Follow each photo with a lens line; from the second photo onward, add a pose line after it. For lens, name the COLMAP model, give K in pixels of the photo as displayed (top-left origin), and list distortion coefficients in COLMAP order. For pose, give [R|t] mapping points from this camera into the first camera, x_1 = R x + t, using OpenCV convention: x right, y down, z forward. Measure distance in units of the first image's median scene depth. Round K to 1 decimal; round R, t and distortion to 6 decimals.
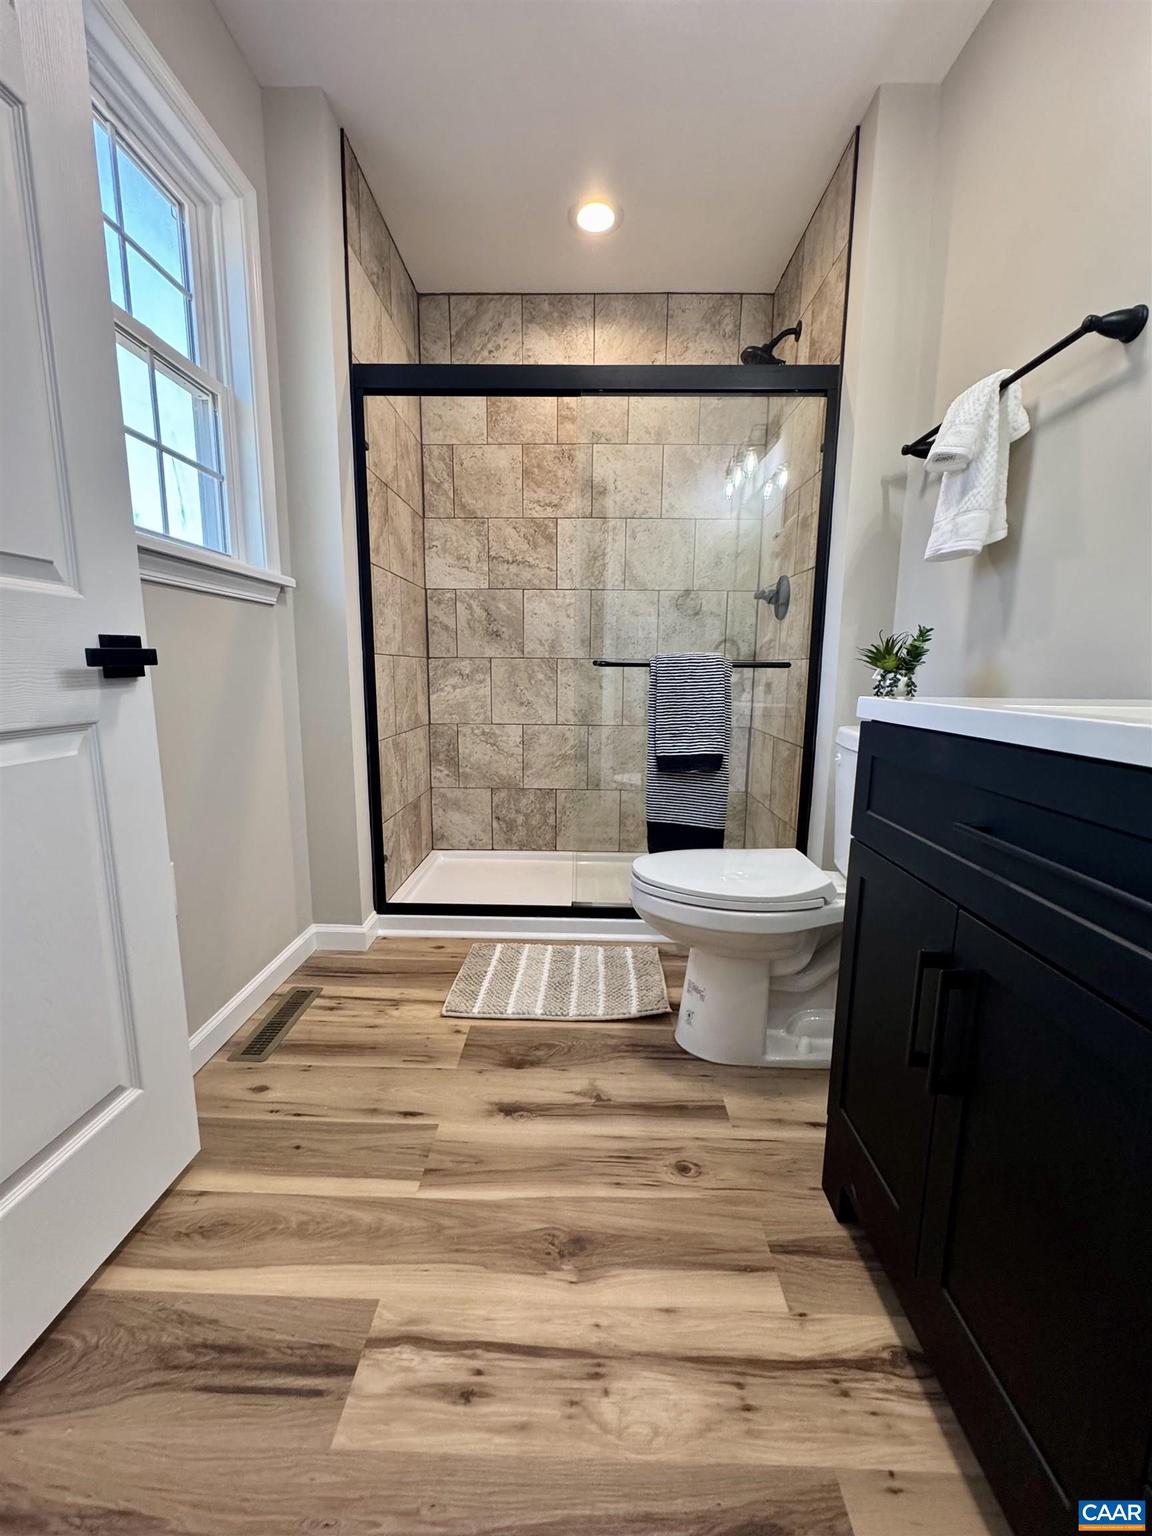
lens RADIAL K [[611.1, 0, 575.1], [0, 611.1, 767.5], [0, 0, 1]] dist [-0.001977, 0.000757]
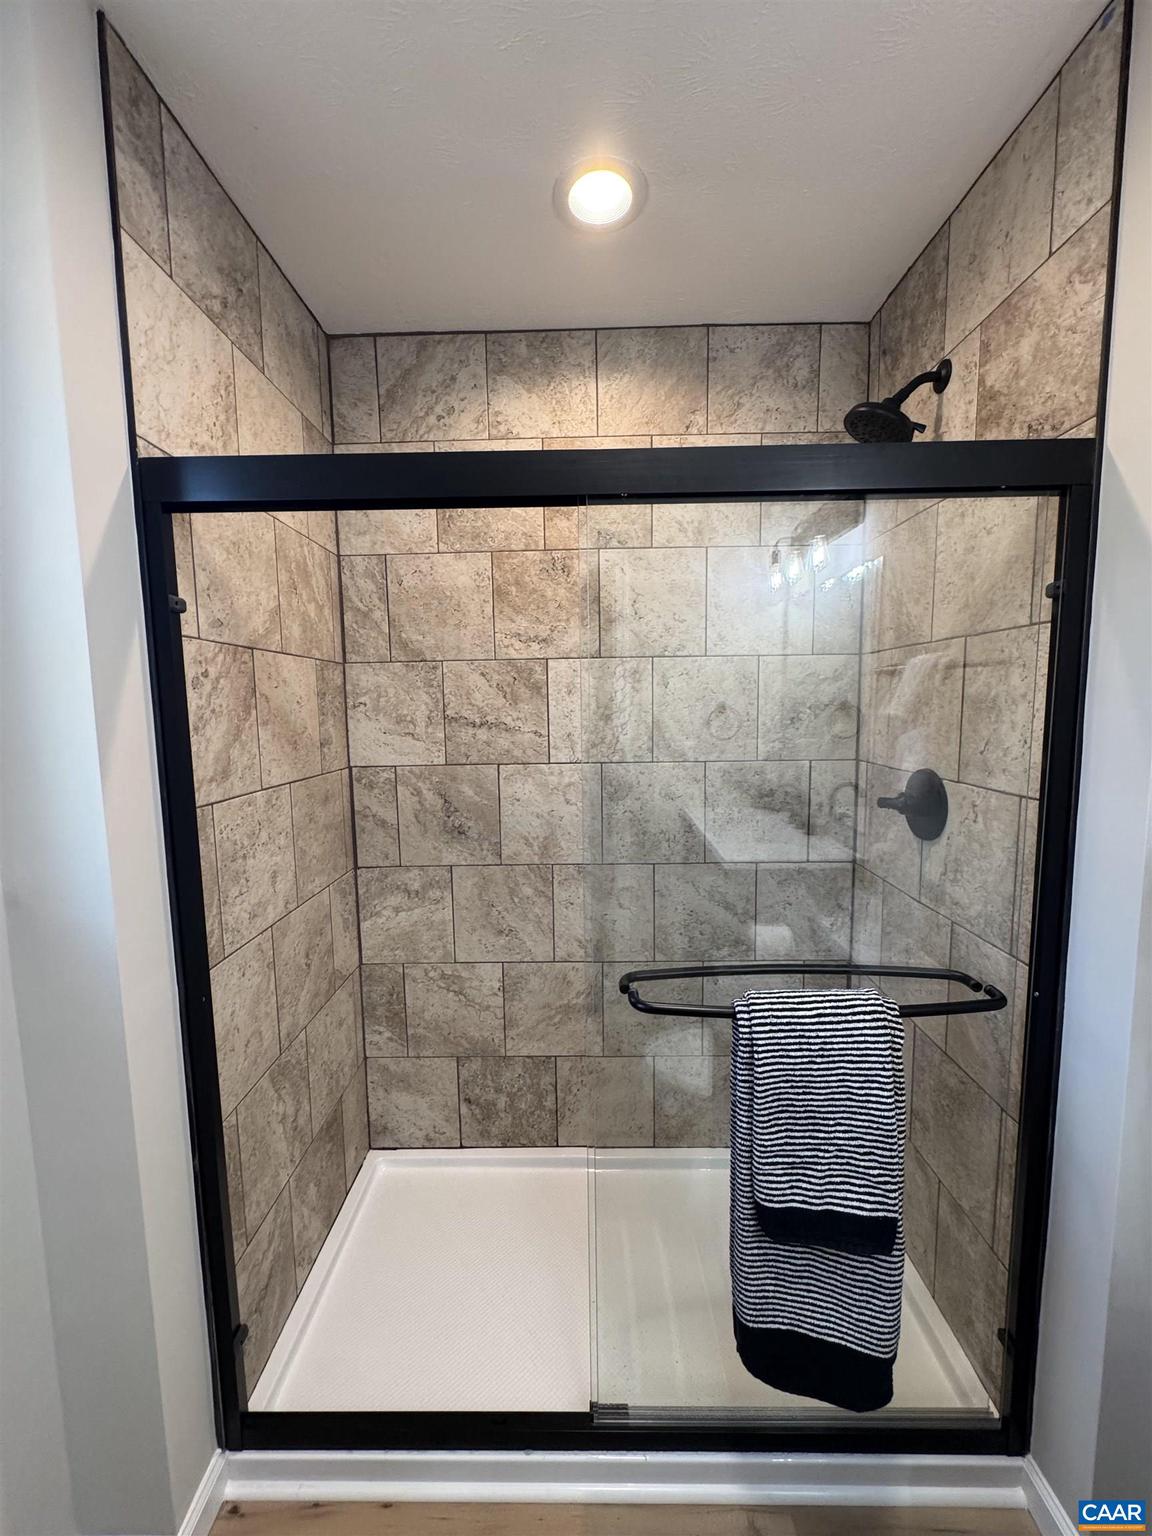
lens RADIAL K [[611.1, 0, 575.1], [0, 611.1, 767.5], [0, 0, 1]] dist [-0.001977, 0.000757]
pose [[0.999660, -0.025834, 0.003478, -0.007735], [0.025991, 0.998017, -0.057323, -0.411842], [-0.001990, 0.057394, 0.998350, 0.570597]]
